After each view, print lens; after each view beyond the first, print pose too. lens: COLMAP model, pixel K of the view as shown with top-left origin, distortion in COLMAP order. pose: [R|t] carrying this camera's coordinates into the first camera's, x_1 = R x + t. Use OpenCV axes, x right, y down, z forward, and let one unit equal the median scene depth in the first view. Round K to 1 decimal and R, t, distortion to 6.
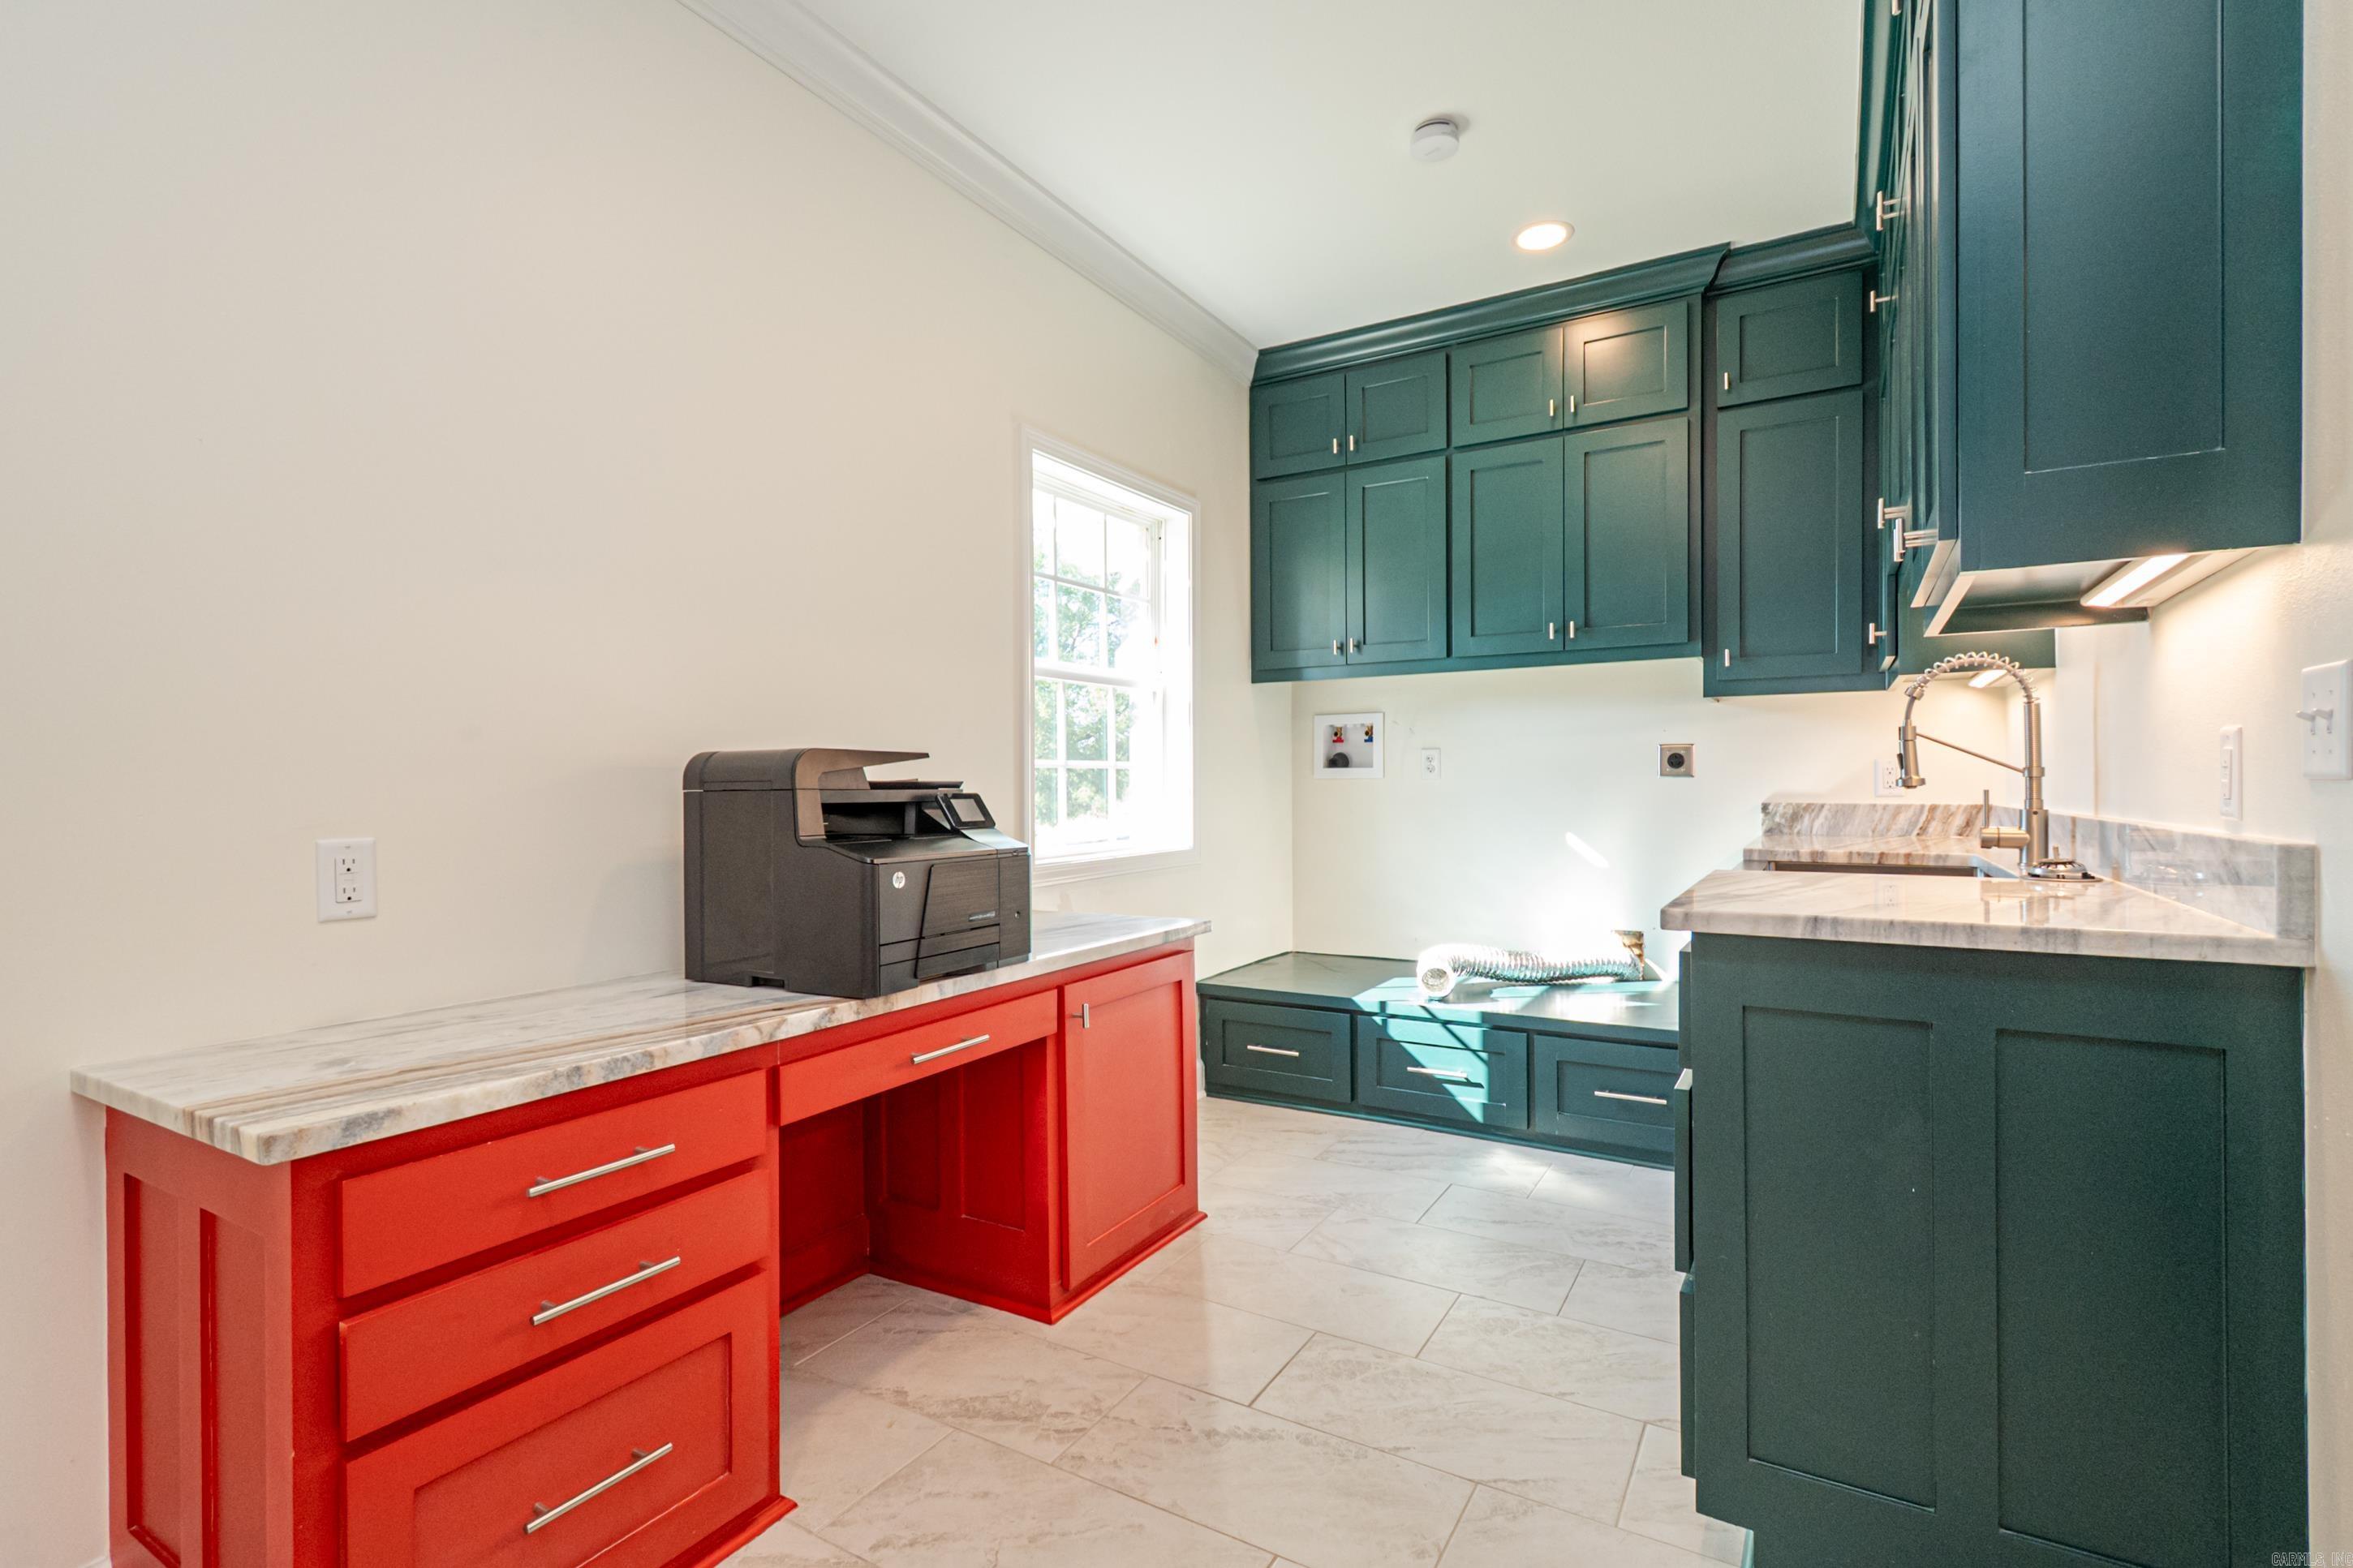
lens RADIAL K [[1096.6, 0, 1178.3], [0, 1096.6, 782.0], [0, 0, 1]] dist [0.000552, 0.000026]
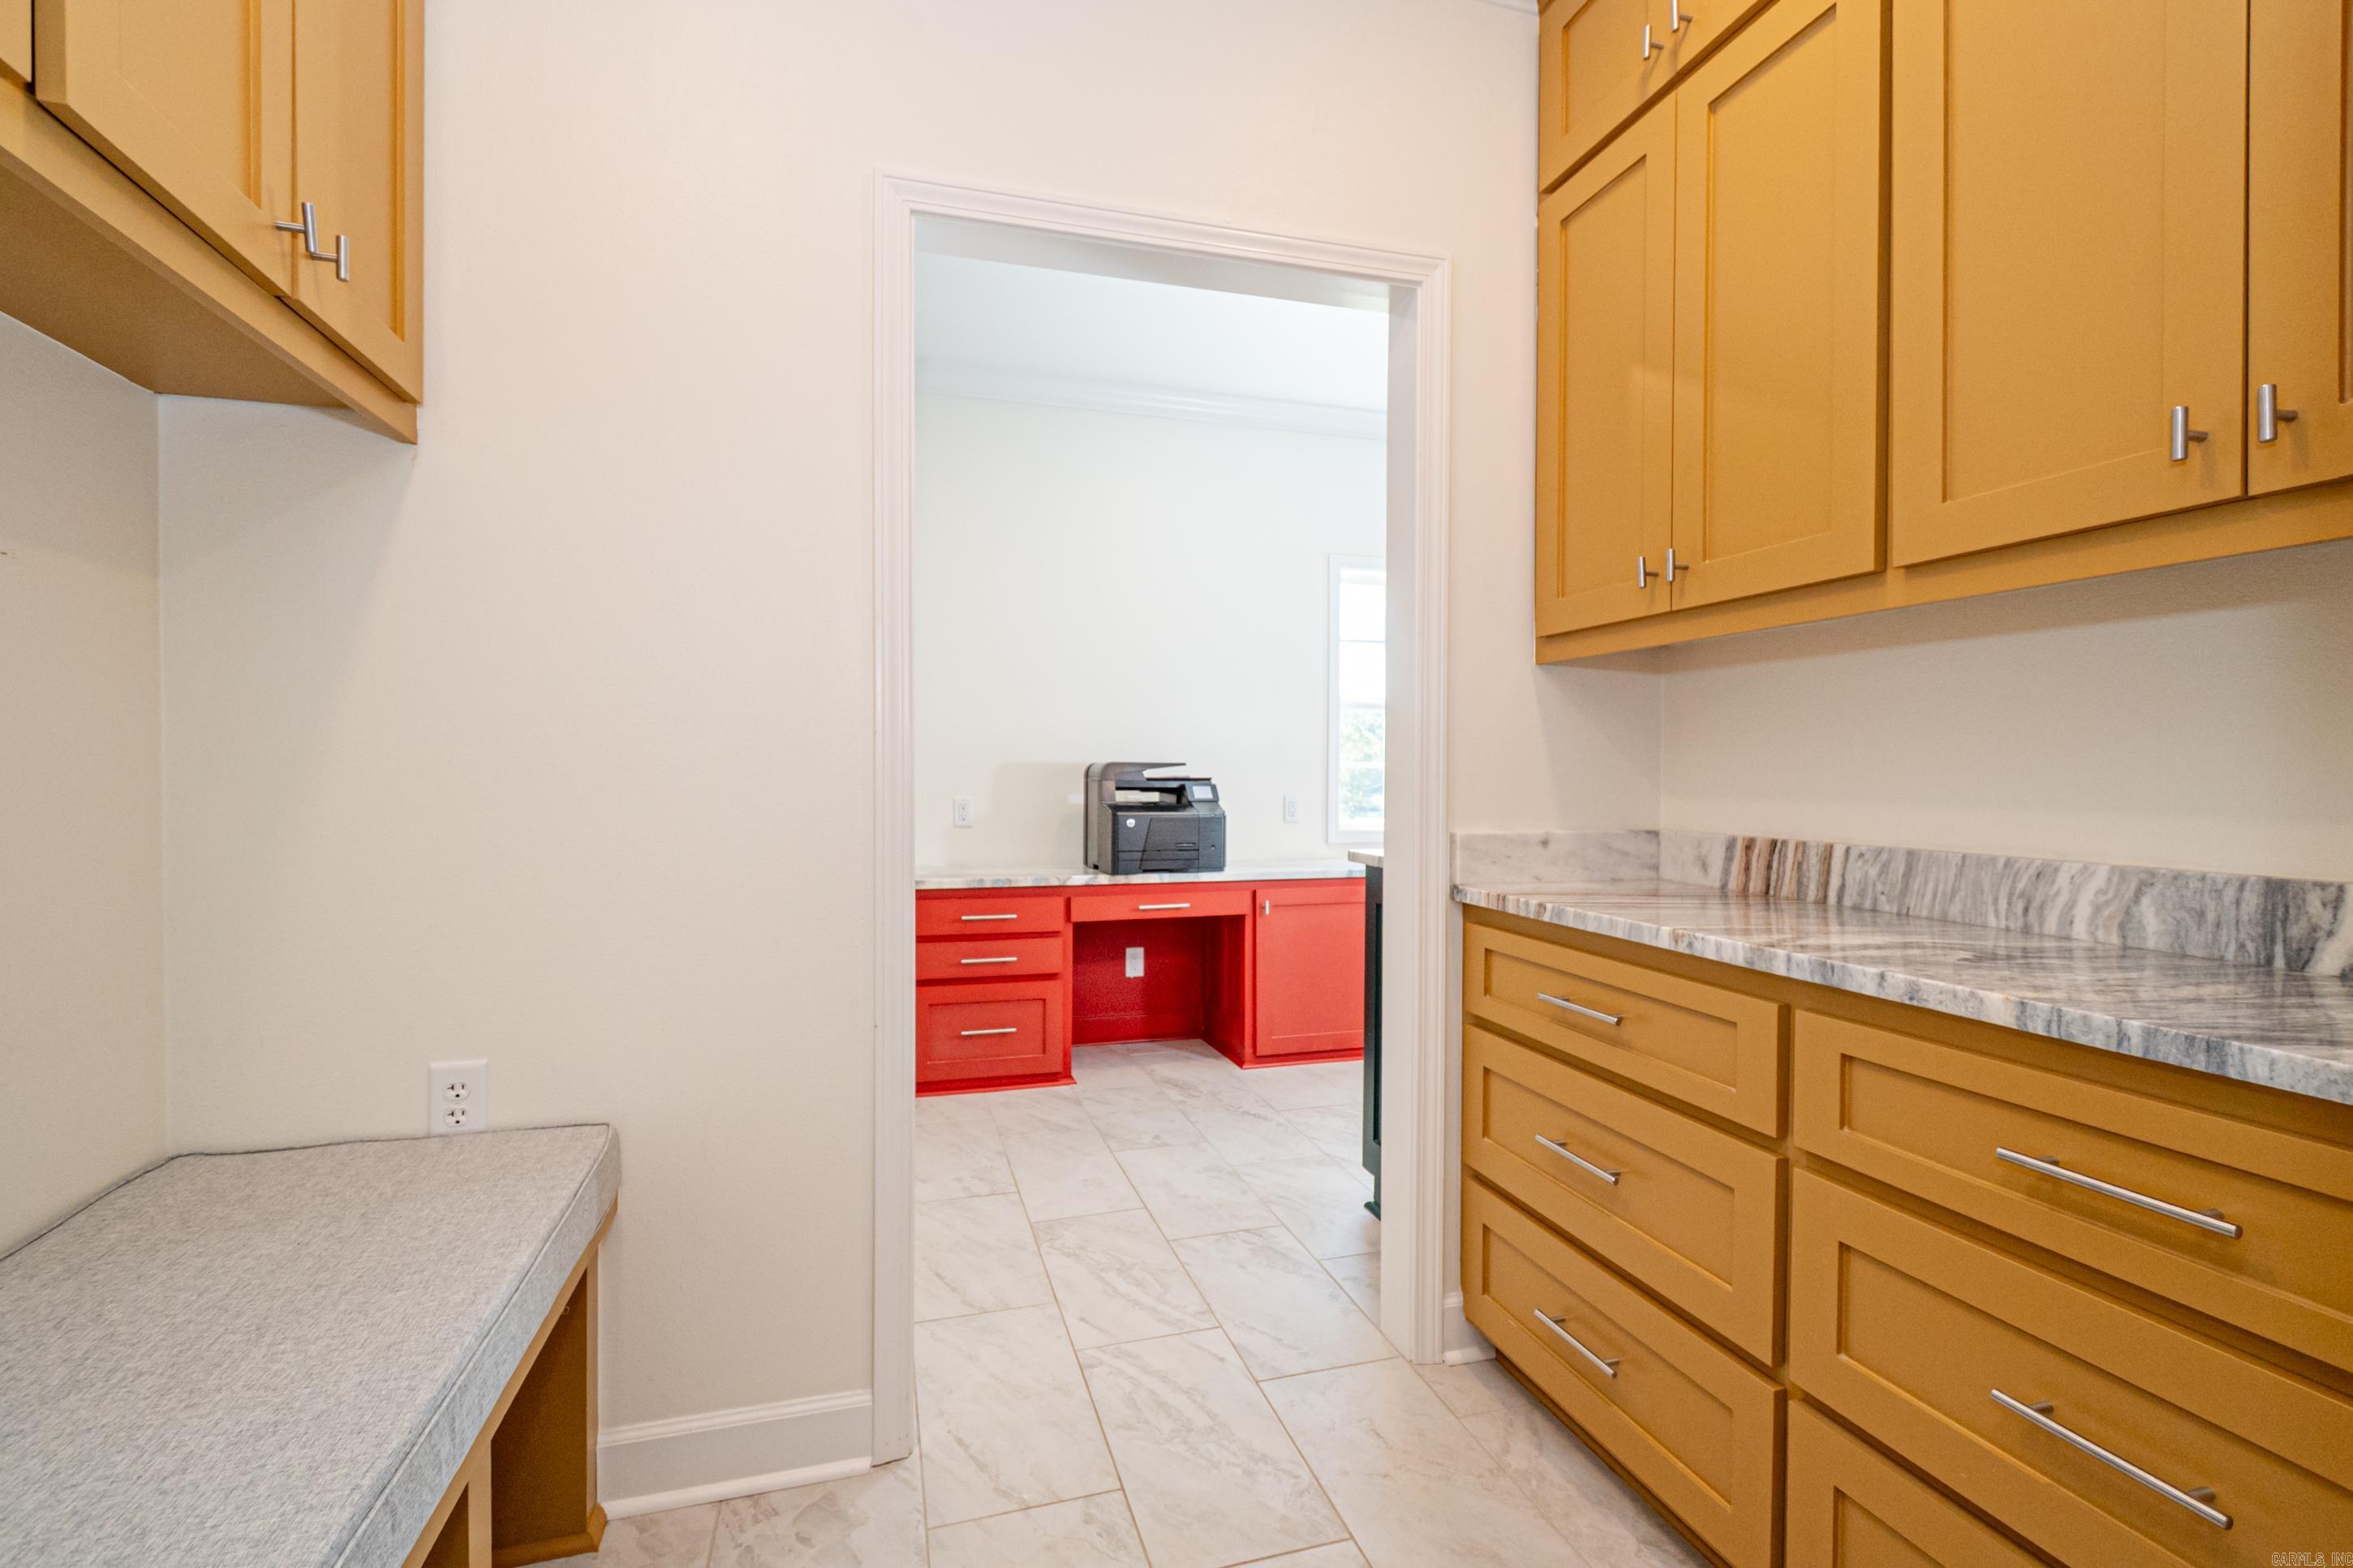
lens RADIAL K [[1034.5, 0, 1175.7], [0, 1034.5, 783.2], [0, 0, 1]] dist [-0.003047, -0.001404]
pose [[0.730468, 0.010010, -0.682874, 1.125377], [-0.006492, 0.999949, 0.007713, -0.004930], [0.682916, -0.001201, 0.730496, -0.407256]]
